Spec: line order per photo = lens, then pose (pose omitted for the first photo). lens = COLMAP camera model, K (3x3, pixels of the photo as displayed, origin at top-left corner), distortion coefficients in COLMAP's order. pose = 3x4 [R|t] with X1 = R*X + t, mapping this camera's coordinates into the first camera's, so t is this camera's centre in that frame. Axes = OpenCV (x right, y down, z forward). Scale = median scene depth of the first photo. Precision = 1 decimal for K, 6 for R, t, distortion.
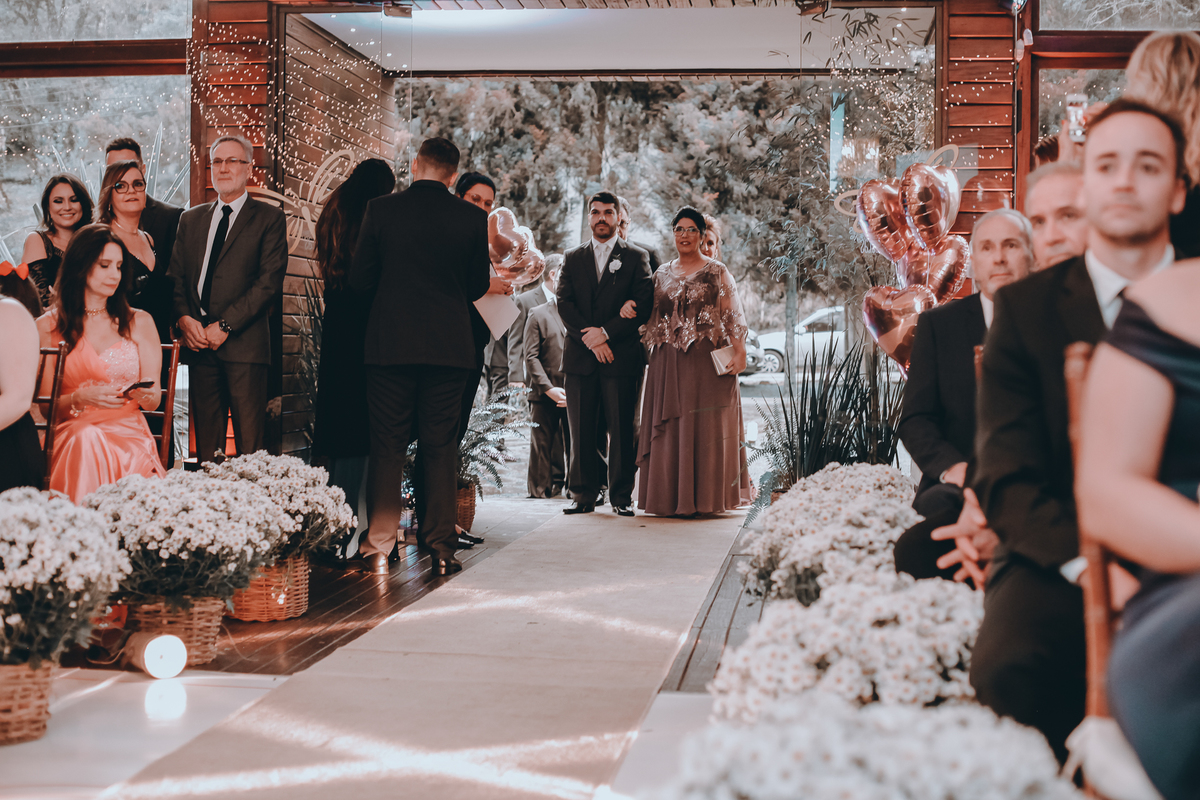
lens RADIAL K [[1698.9, 0, 625.1], [0, 1698.9, 397.0], [0, 0, 1]] dist [-0.111650, -0.026906]
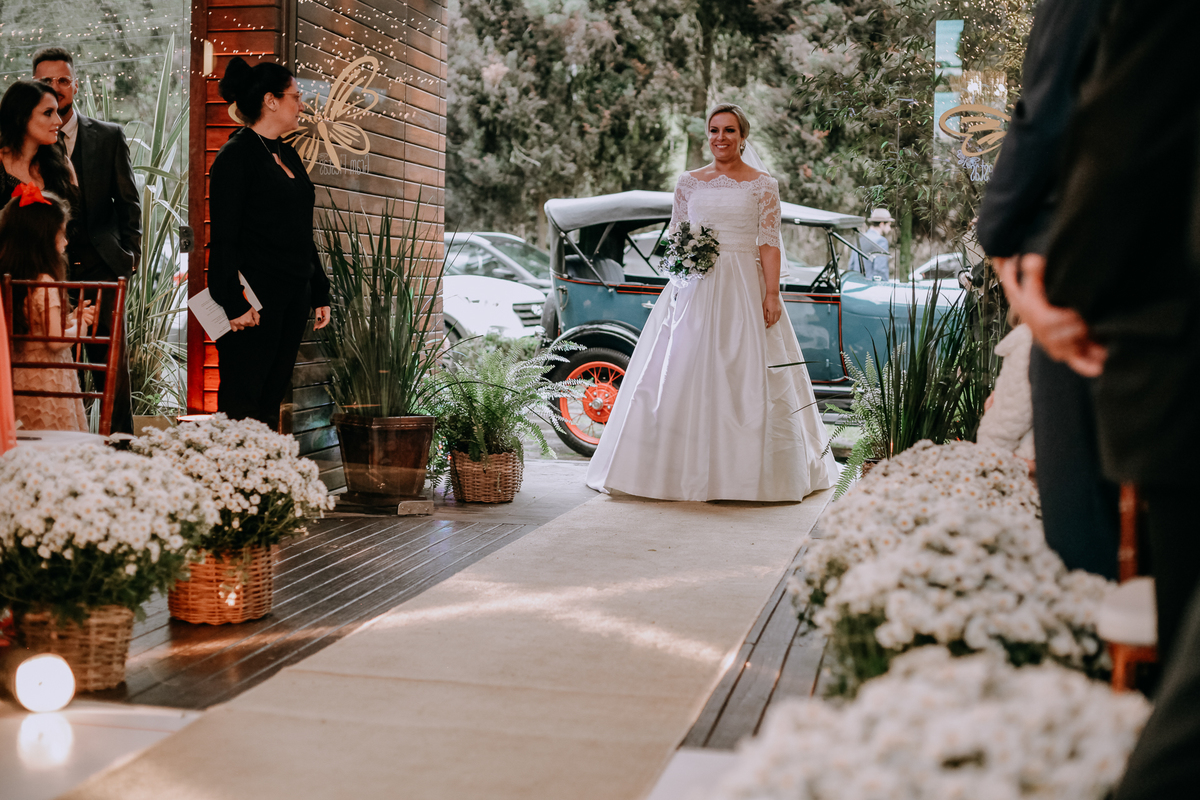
lens RADIAL K [[1698.9, 0, 625.1], [0, 1698.9, 397.0], [0, 0, 1]] dist [-0.111650, -0.026906]
pose [[0.997513, 0.012641, -0.069339, 0.033857], [-0.010437, 0.999432, 0.032058, -0.004098], [0.069705, -0.031255, 0.997078, 0.185429]]
